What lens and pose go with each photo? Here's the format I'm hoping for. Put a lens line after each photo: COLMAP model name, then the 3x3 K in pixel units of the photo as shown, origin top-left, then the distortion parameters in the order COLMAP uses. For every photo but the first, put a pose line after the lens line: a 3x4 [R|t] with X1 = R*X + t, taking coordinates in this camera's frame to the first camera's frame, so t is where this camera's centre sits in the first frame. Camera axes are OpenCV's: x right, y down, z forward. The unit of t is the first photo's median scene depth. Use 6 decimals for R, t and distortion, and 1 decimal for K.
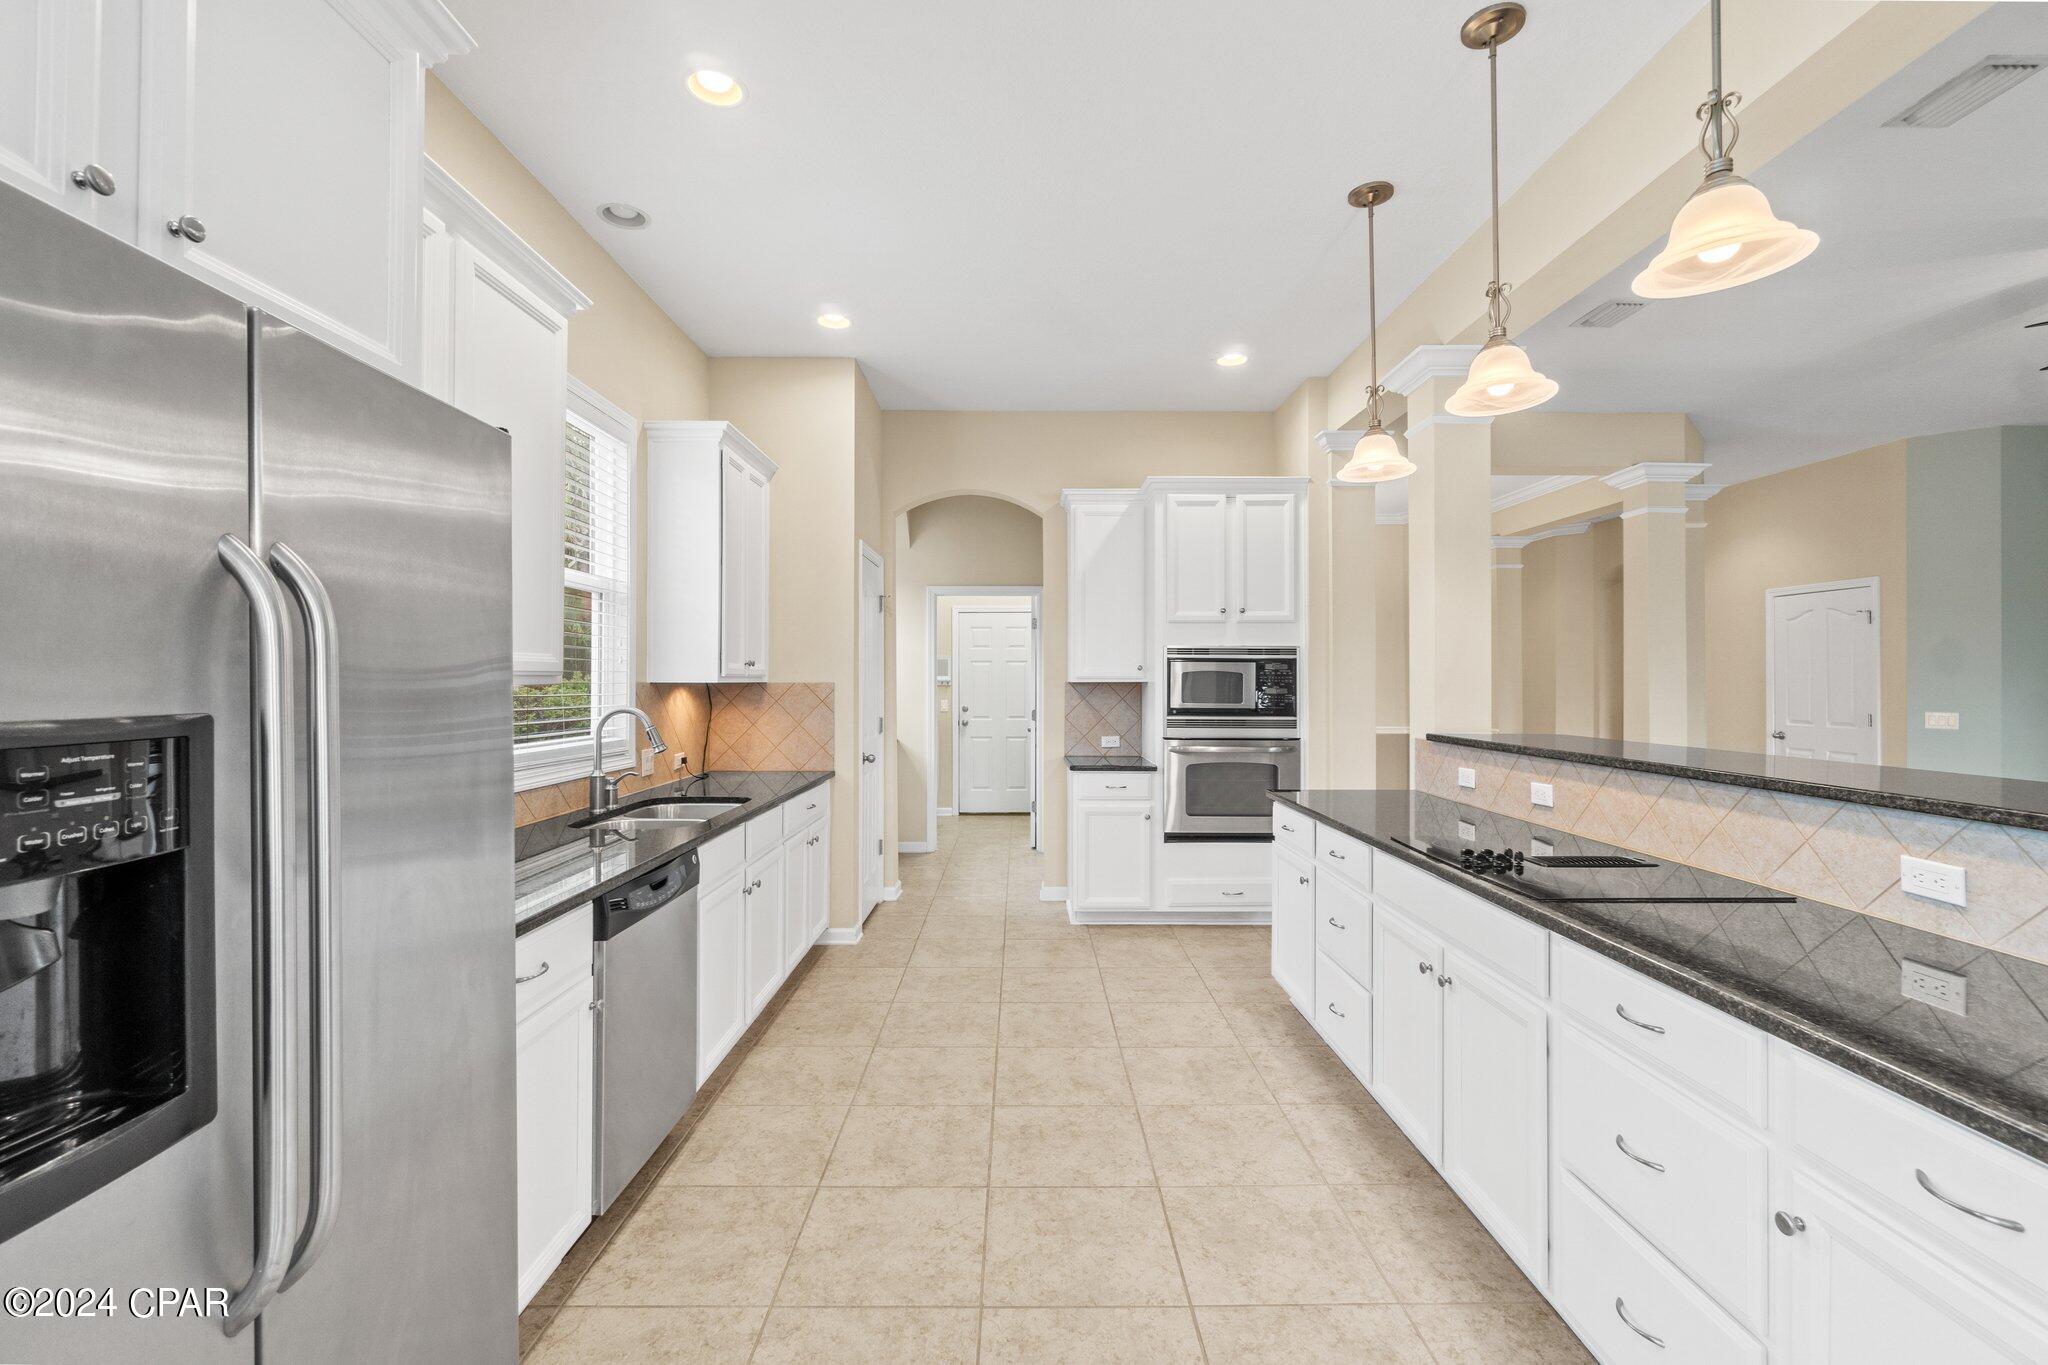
lens RADIAL K [[894.1, 0, 1024.0], [0, 894.1, 682.5], [0, 0, 1]] dist [-0.002281, -0.000013]
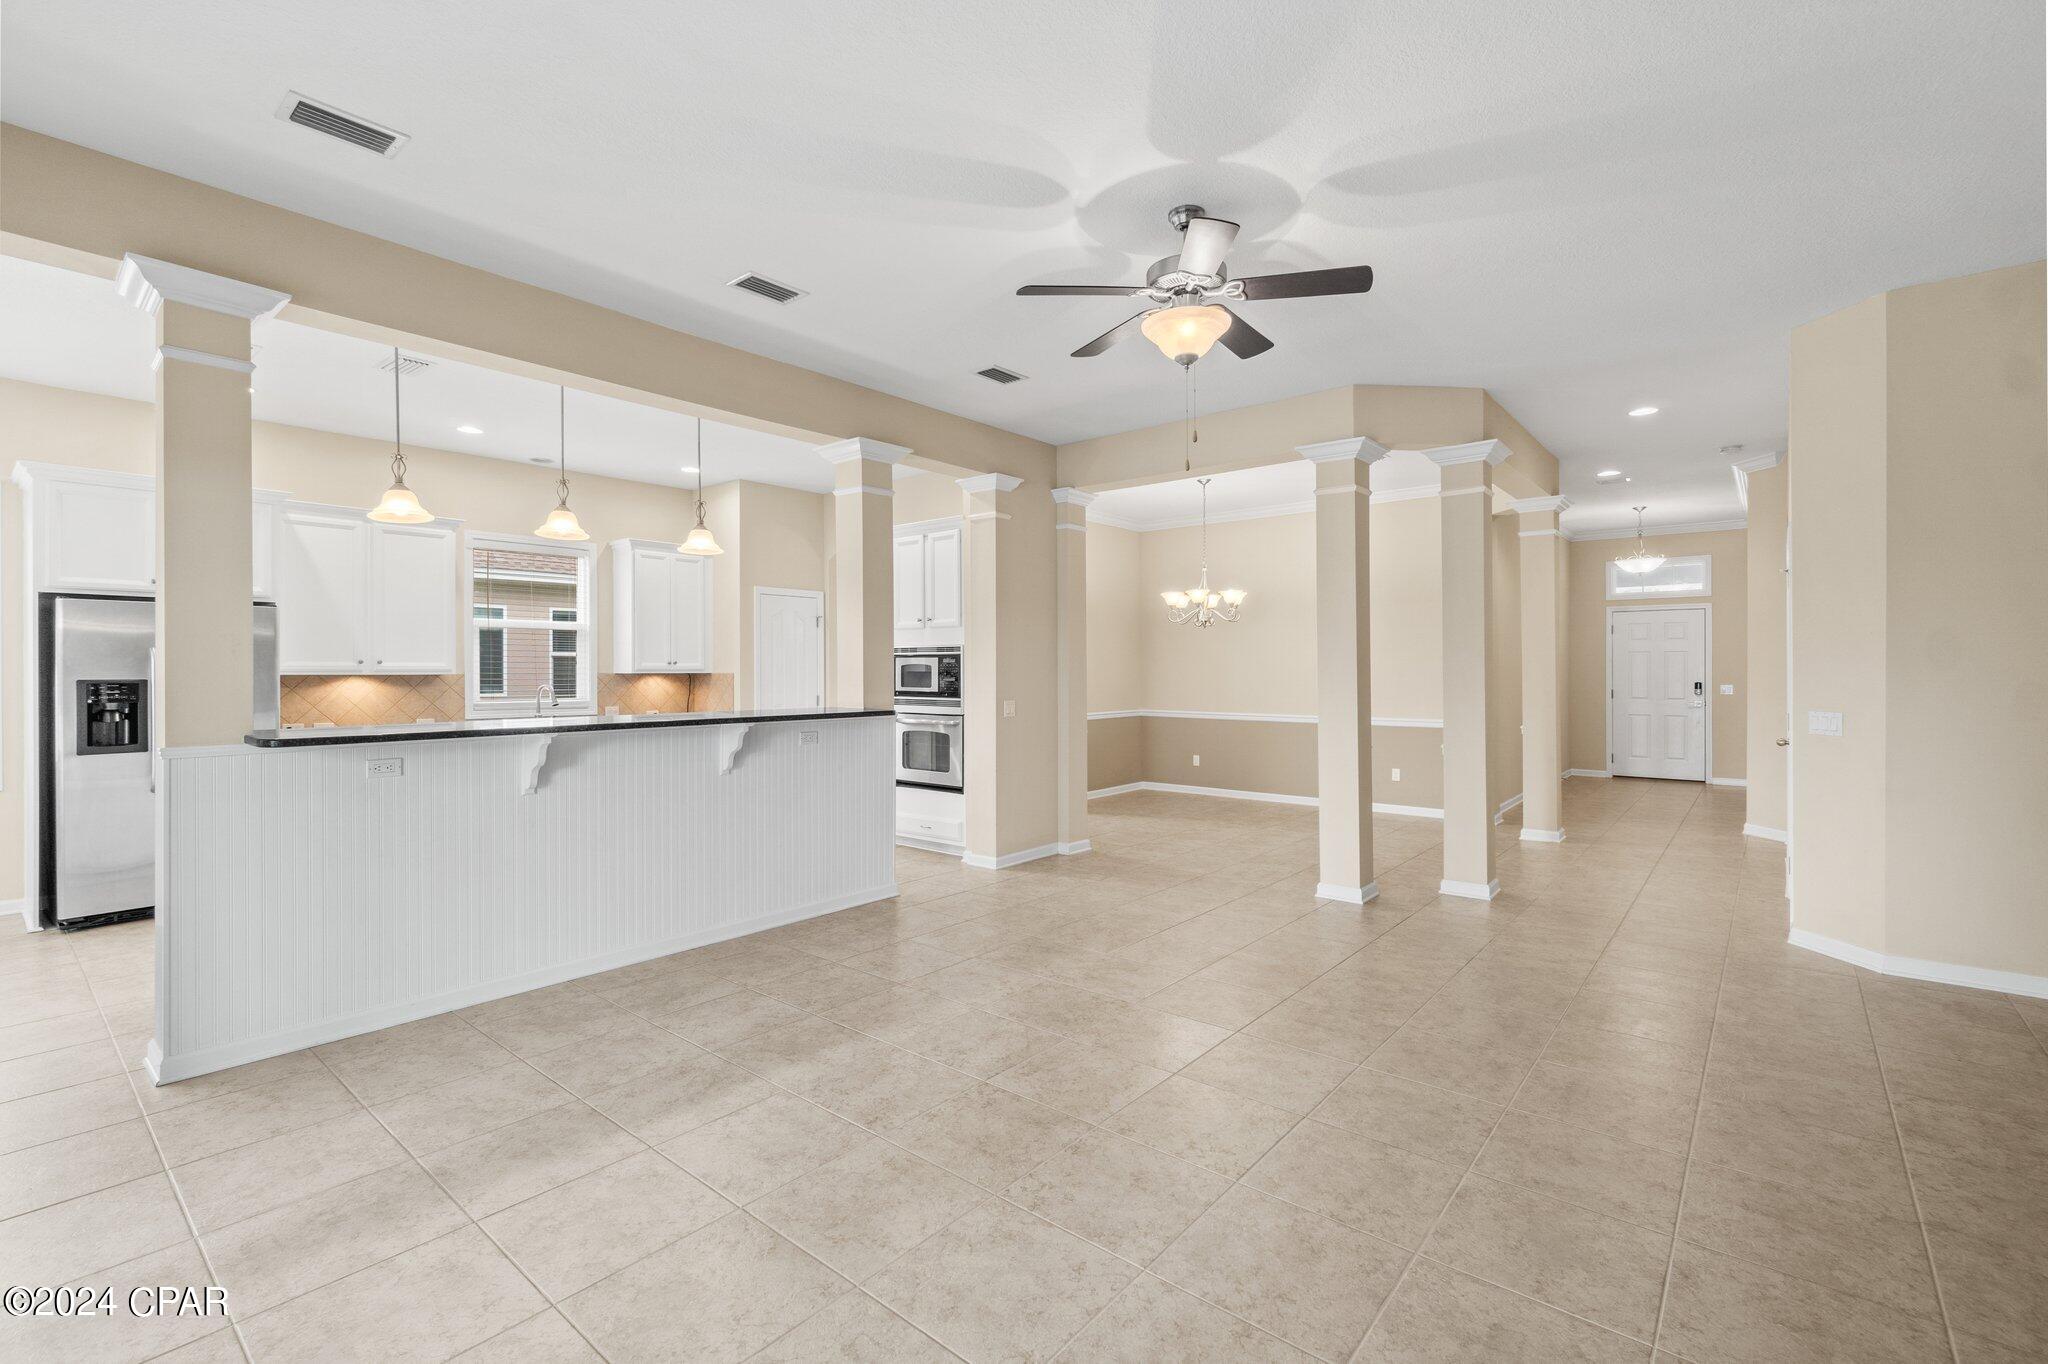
lens RADIAL K [[894.1, 0, 1024.0], [0, 894.1, 682.0], [0, 0, 1]] dist [-0.002281, -0.000013]
pose [[0.758102, 0.005194, -0.652116, 1.236194], [0.005054, 0.999891, 0.013840, -0.003594], [0.652117, -0.013788, 0.757993, 0.063480]]
